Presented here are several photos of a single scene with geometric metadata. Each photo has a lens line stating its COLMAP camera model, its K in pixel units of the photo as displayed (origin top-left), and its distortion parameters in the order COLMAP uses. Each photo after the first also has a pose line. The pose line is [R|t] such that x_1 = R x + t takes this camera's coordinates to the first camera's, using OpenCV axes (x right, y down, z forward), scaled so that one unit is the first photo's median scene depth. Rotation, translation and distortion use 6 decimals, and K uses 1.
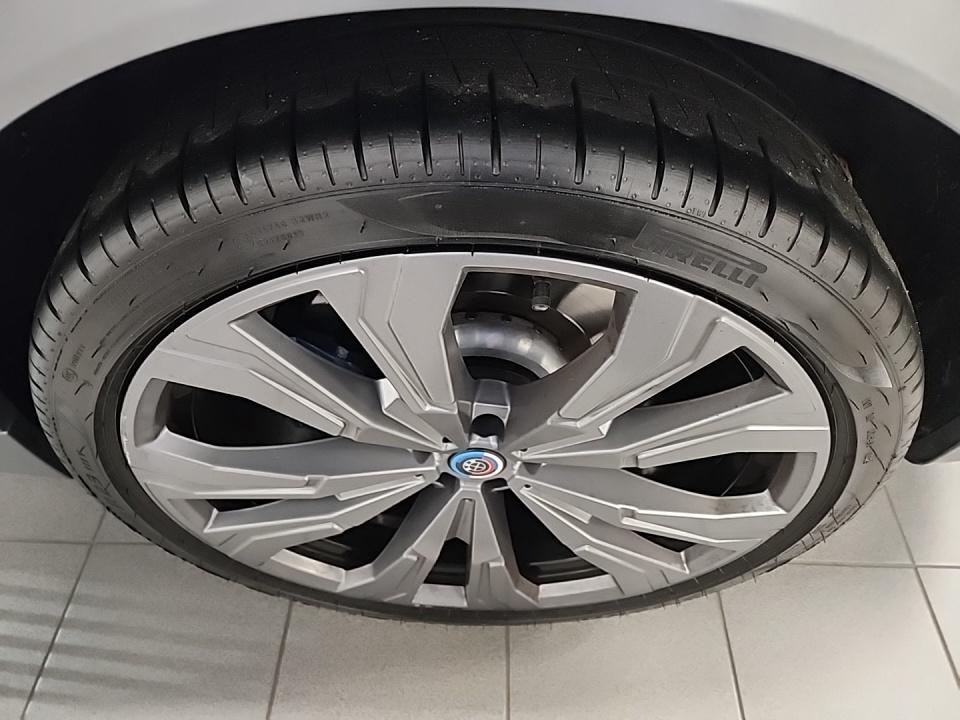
lens RADIAL K [[631.3, 0, 480.0], [0, 631.3, 360.0], [0, 0, 1]] dist [0.063873, -0.031728]
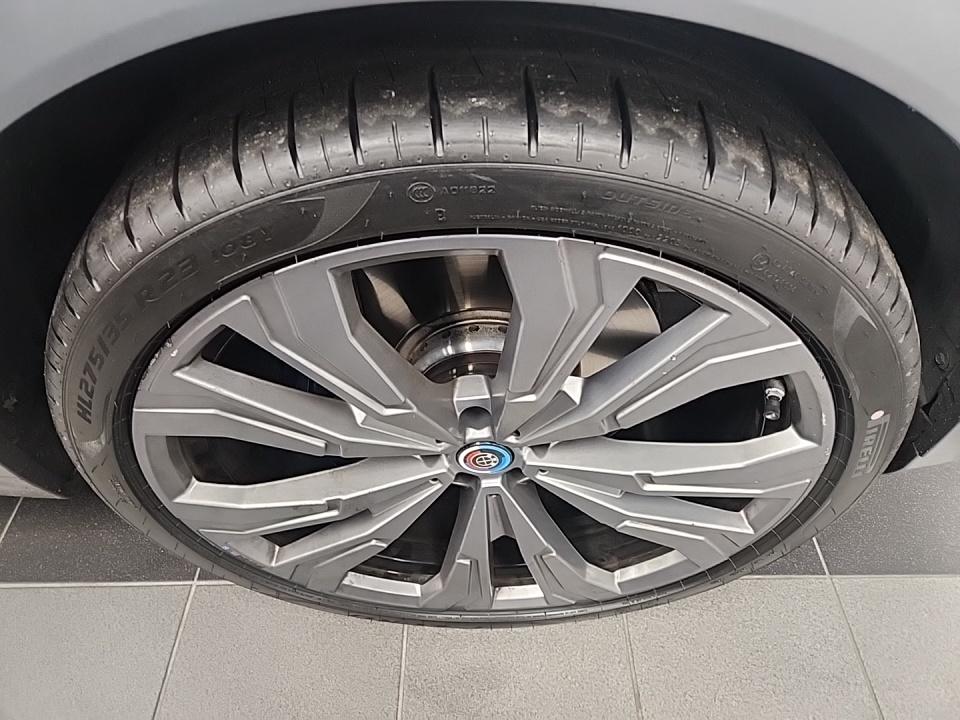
lens RADIAL K [[631.3, 0, 480.0], [0, 631.3, 360.0], [0, 0, 1]] dist [0.063873, -0.031728]
pose [[0.945814, -0.225579, -0.233558, 0.253635], [0.219168, 0.974225, -0.053405, 0.064587], [0.239585, -0.000678, 0.970875, 0.025964]]
